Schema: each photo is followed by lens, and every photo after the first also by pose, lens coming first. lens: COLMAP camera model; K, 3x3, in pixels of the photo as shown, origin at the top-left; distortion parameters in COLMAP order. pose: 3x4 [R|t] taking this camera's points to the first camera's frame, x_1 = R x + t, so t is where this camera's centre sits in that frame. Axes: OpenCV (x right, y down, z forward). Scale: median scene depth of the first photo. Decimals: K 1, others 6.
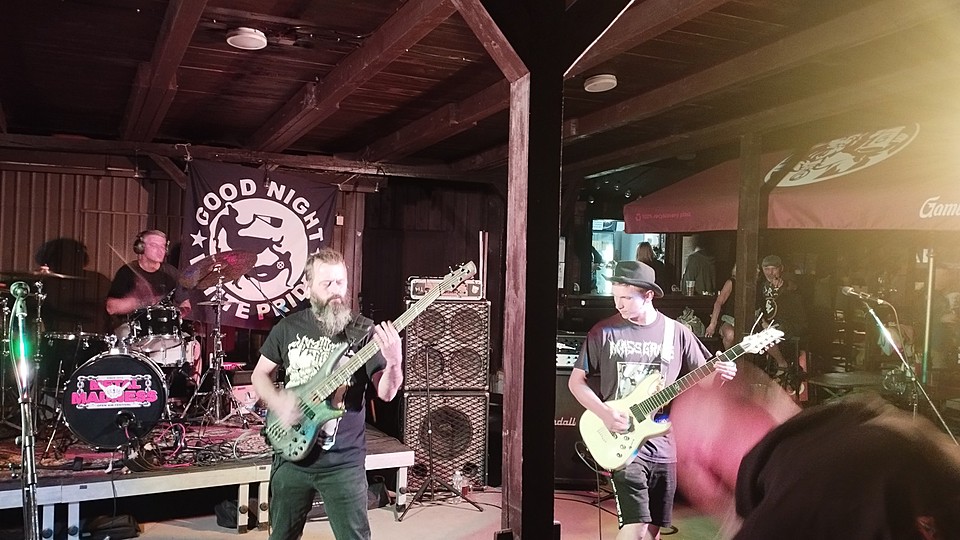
lens RADIAL K [[796.8, 0, 477.3], [0, 796.8, 273.5], [0, 0, 1]] dist [0.103141, -0.088006]
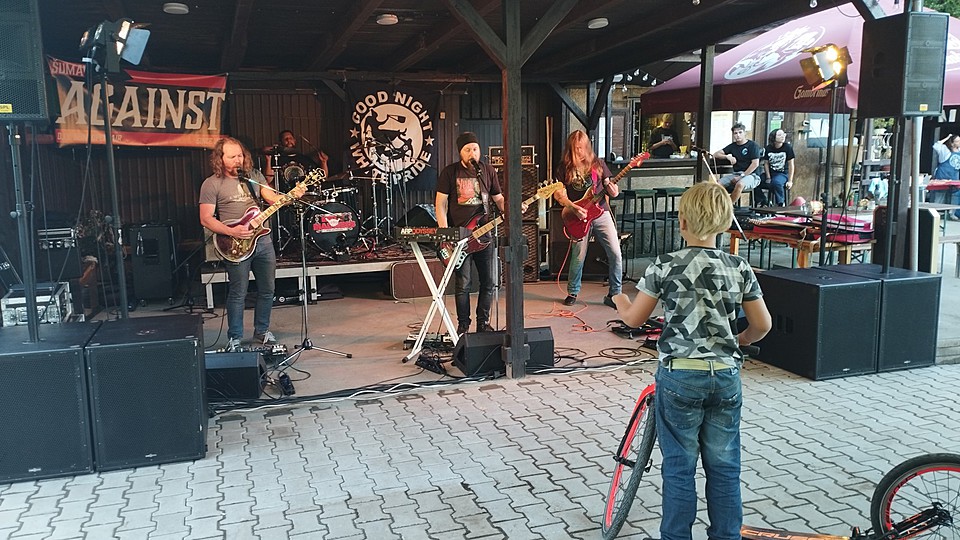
lens RADIAL K [[796.8, 0, 488.2], [0, 796.8, 266.8], [0, 0, 1]] dist [0.103141, -0.088006]
pose [[0.992091, -0.024404, -0.123122, 0.107058], [0.041170, 0.989918, 0.135524, 0.016470], [0.118573, -0.139521, 0.983094, -0.595040]]
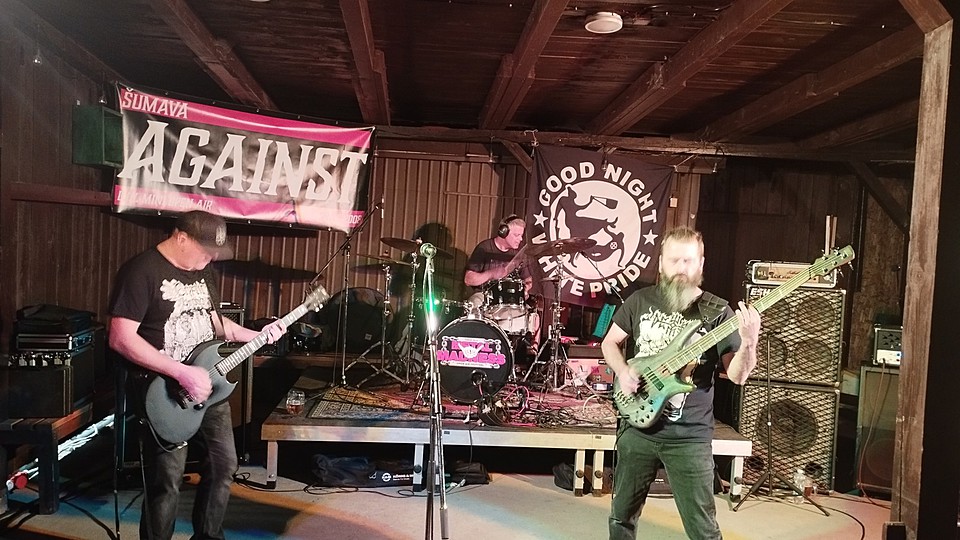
lens RADIAL K [[796.8, 0, 473.9], [0, 796.8, 273.1], [0, 0, 1]] dist [0.103141, -0.088006]
pose [[0.923730, 0.040257, -0.380924, -0.023393], [-0.034624, 0.999166, 0.021634, 0.010354], [0.381477, -0.006795, 0.924353, -0.016180]]
